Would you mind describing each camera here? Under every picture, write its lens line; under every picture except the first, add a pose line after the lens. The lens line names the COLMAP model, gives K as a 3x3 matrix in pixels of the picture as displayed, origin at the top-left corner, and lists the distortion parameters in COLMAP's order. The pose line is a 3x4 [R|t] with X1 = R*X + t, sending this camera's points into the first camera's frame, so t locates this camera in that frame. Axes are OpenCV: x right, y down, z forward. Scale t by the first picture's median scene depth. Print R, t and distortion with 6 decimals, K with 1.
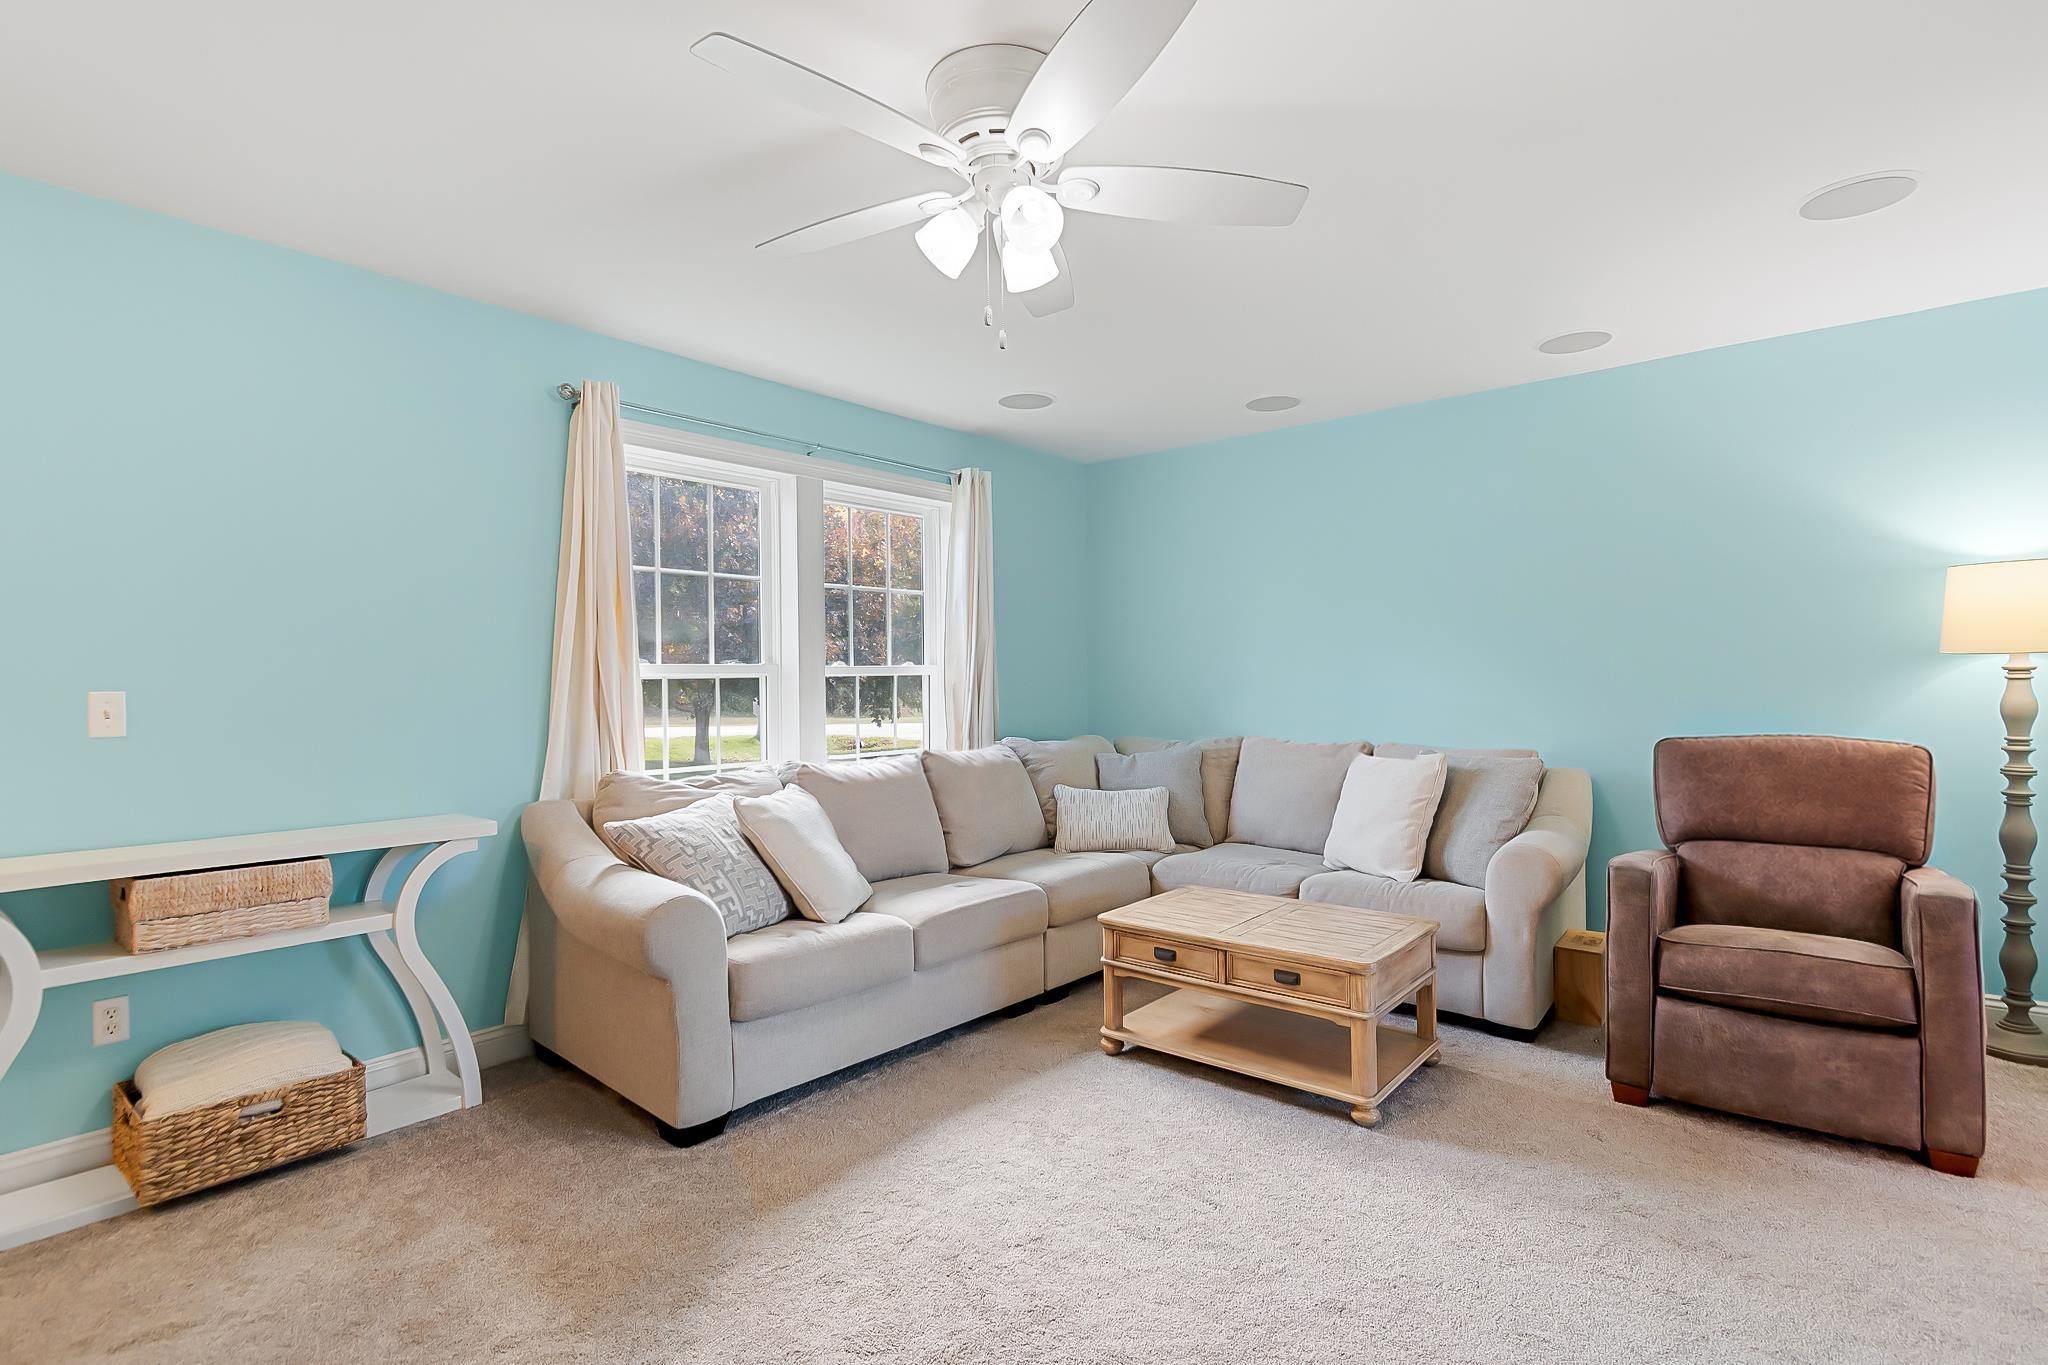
lens RADIAL K [[952.5, 0, 1022.7], [0, 952.5, 673.8], [0, 0, 1]] dist [0.000093, -0.003677]
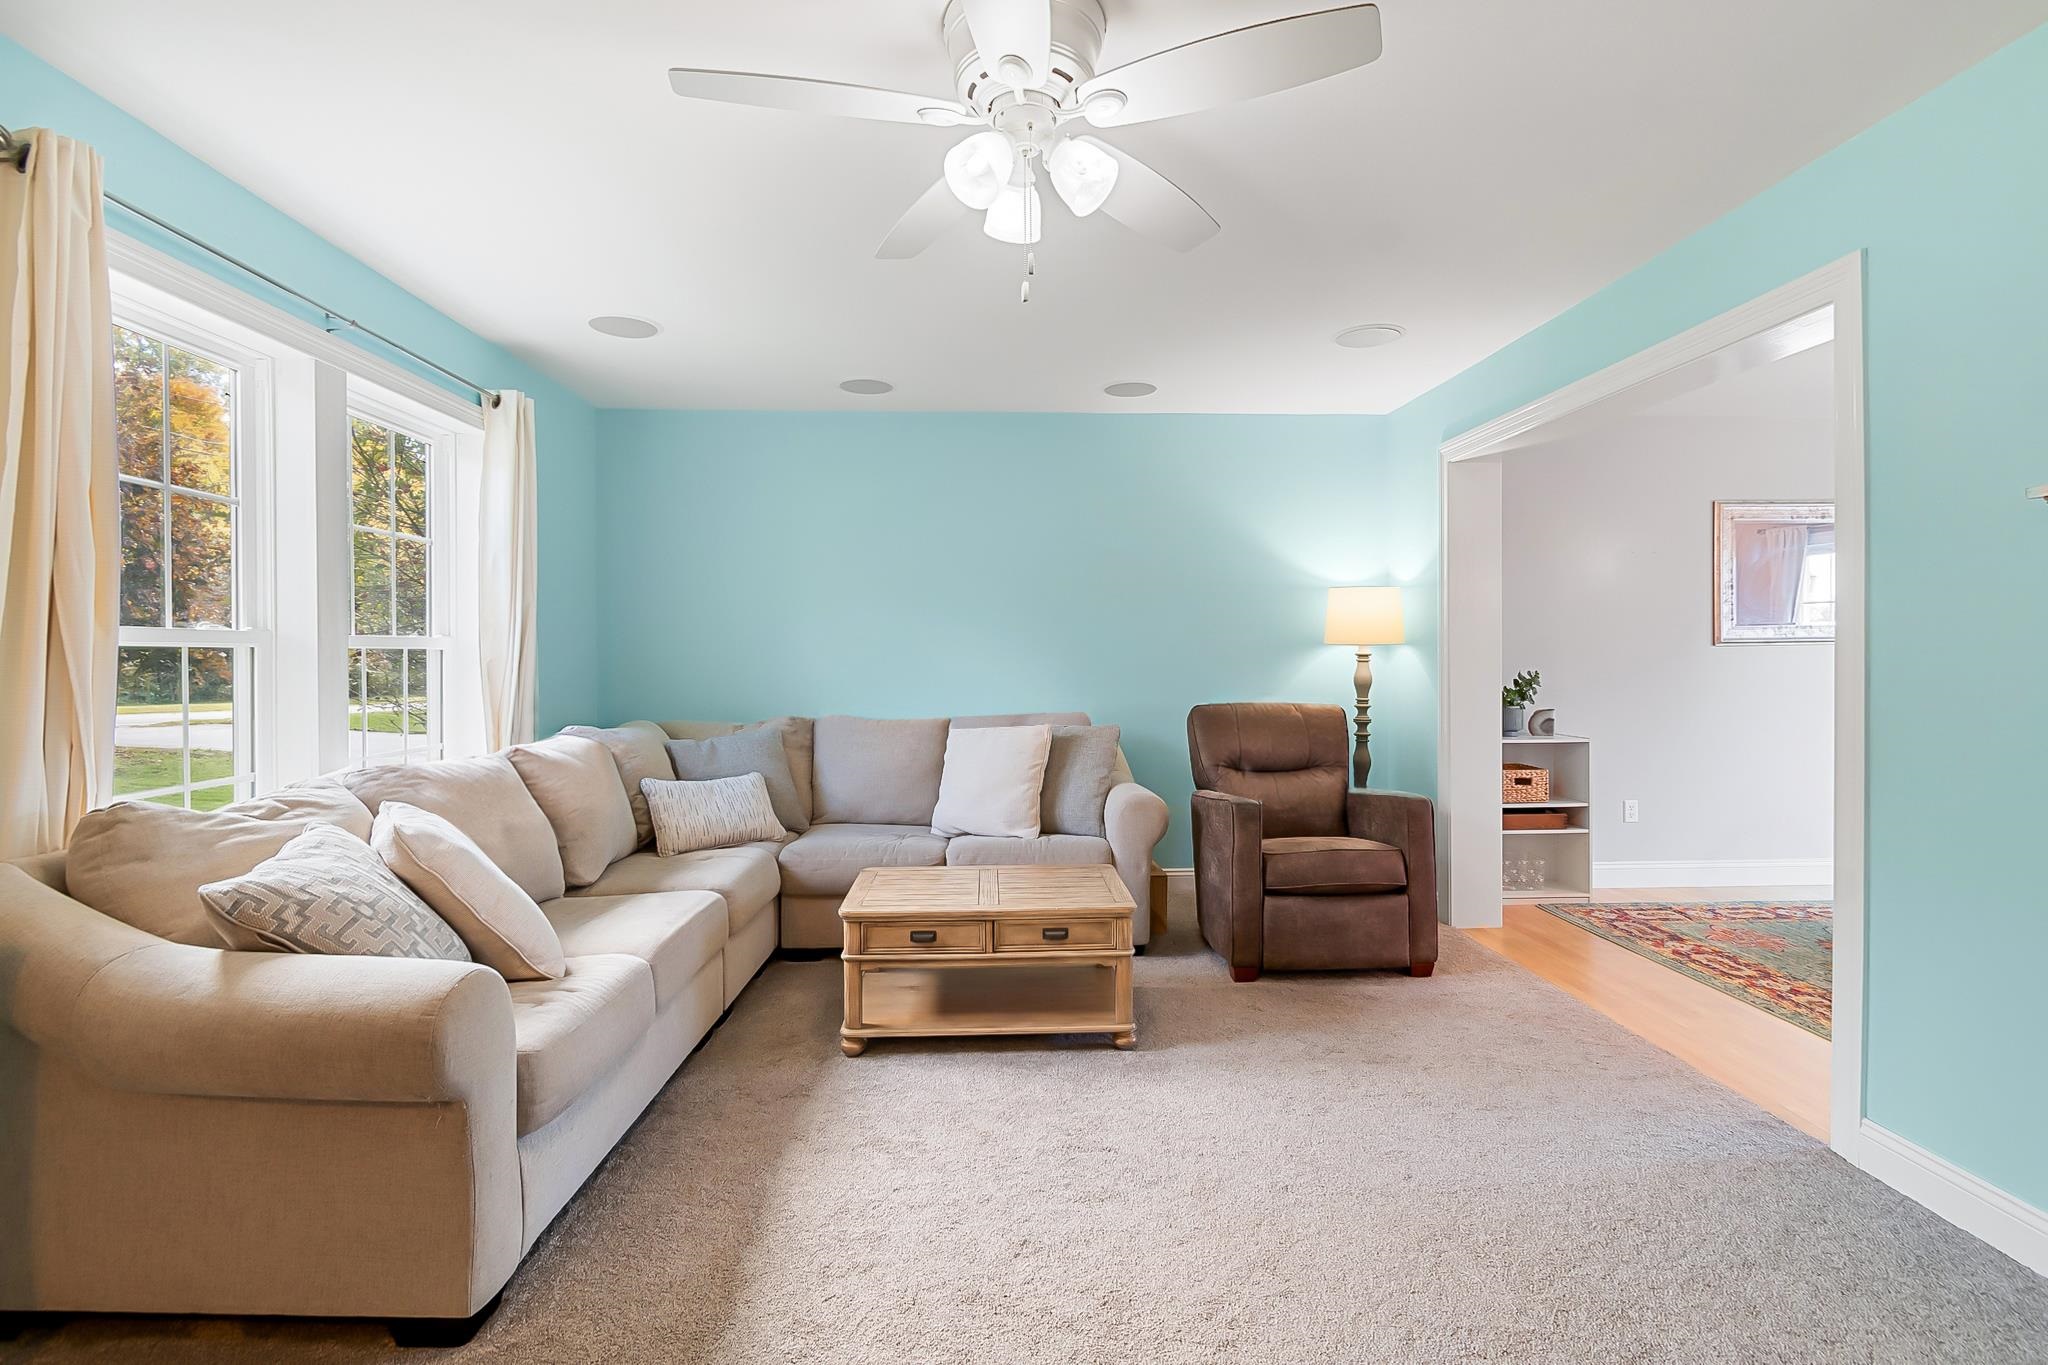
lens RADIAL K [[952.5, 0, 995.3], [0, 952.5, 660.4], [0, 0, 1]] dist [0.000093, -0.003677]
pose [[0.752921, 0.006212, 0.658081, -0.447063], [-0.010109, 0.999947, 0.002126, 0.006886], [-0.658033, -0.008253, 0.752944, 0.215586]]
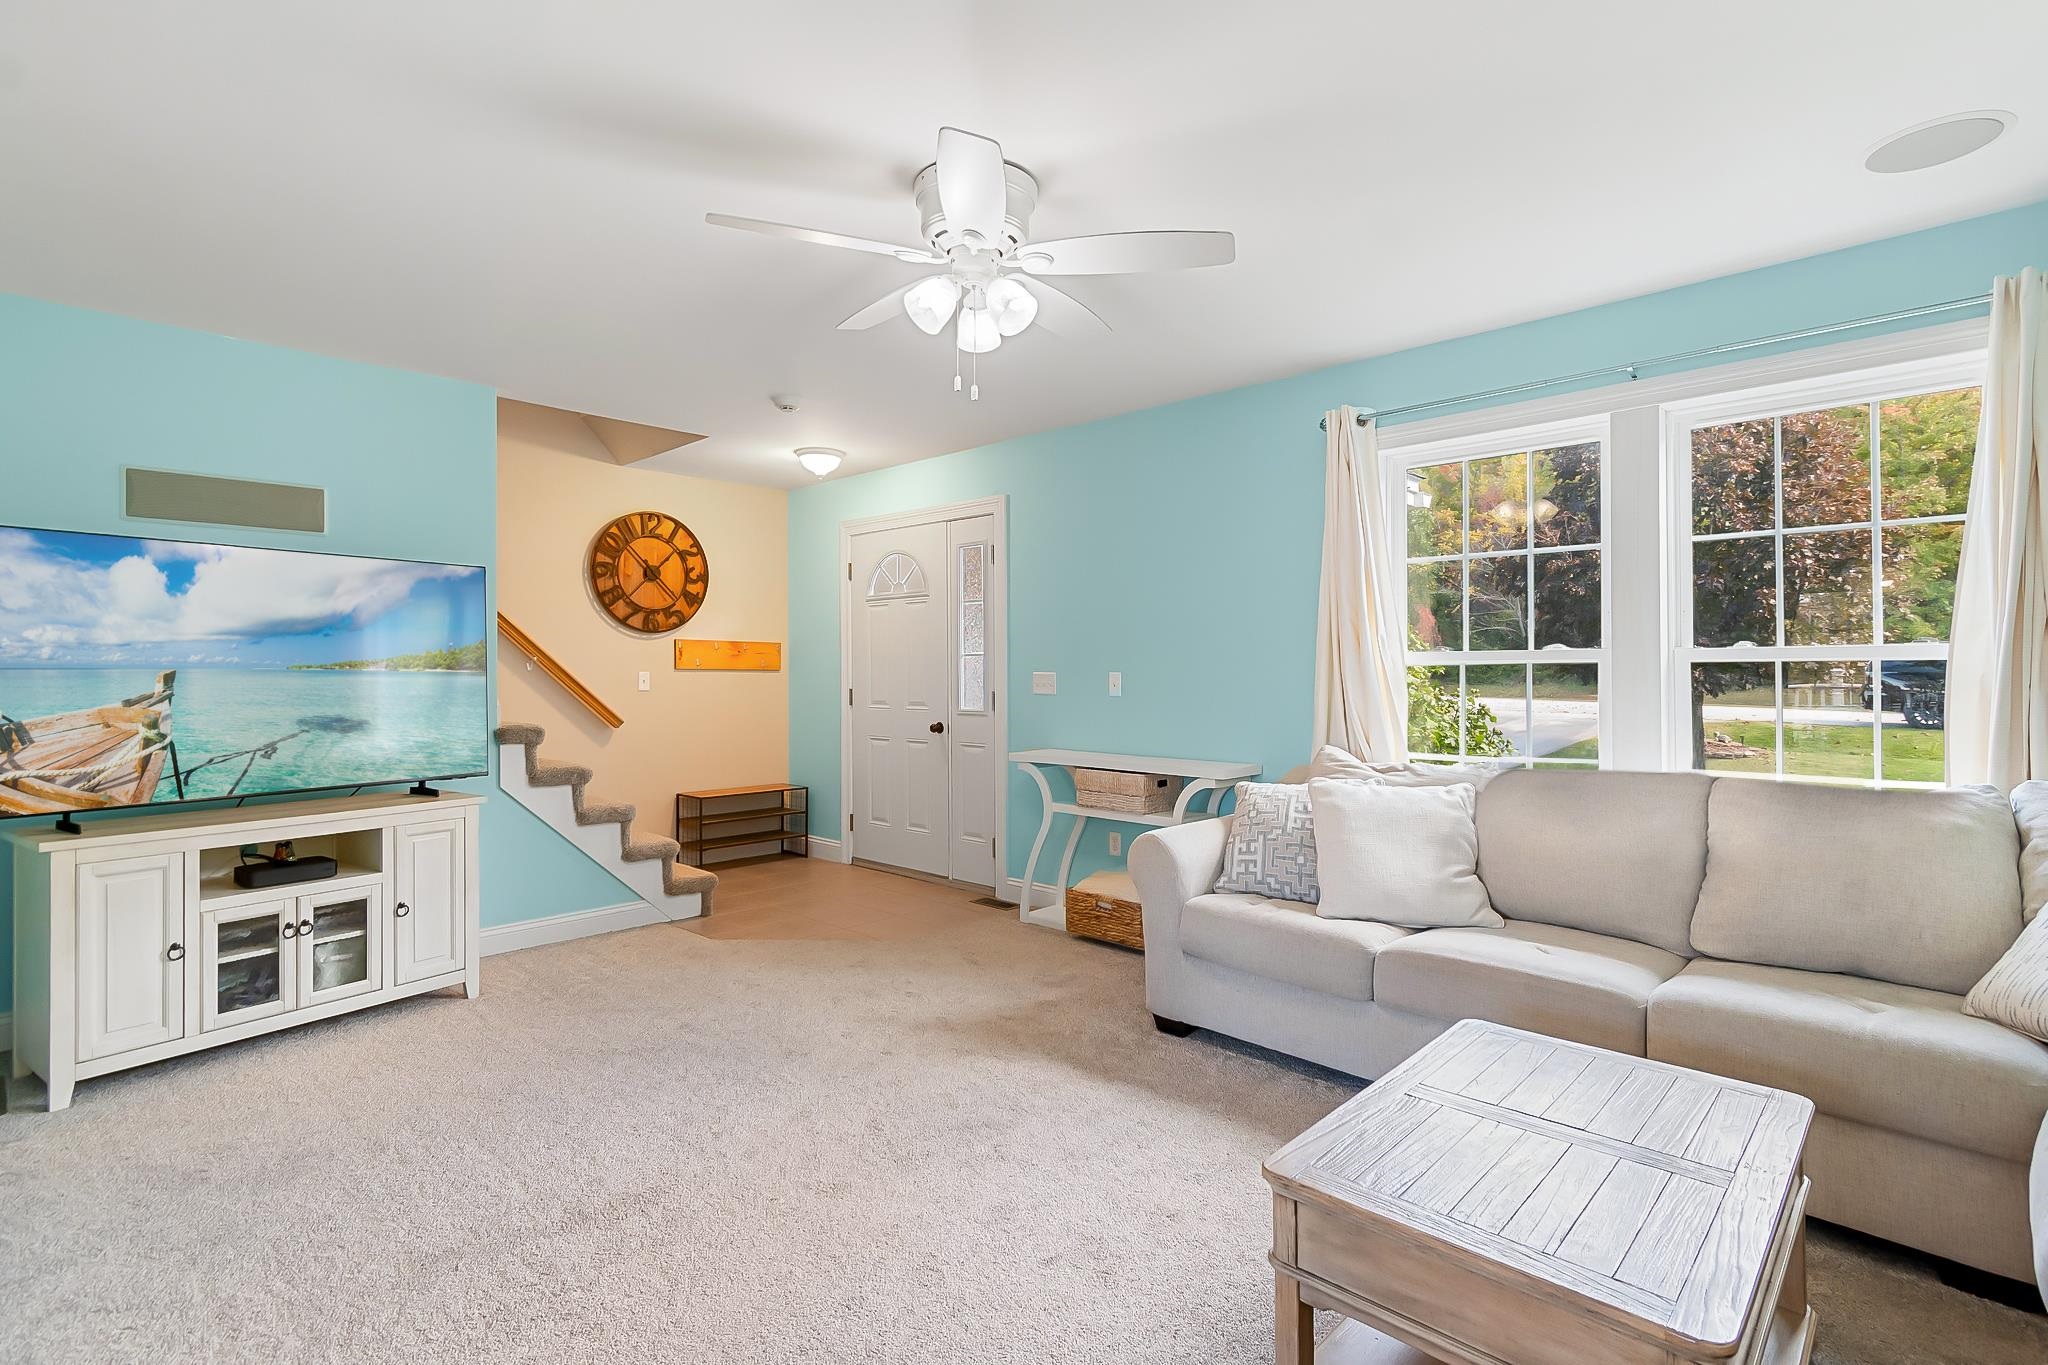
lens RADIAL K [[958.1, 0, 1043.2], [0, 958.1, 671.6], [0, 0, 1]] dist [-0.000585, 0.001457]
pose [[-0.035375, 0.009283, -0.999331, 0.816910], [0.009754, 0.999912, 0.008943, -0.002108], [0.999327, -0.009431, -0.035462, 0.769345]]
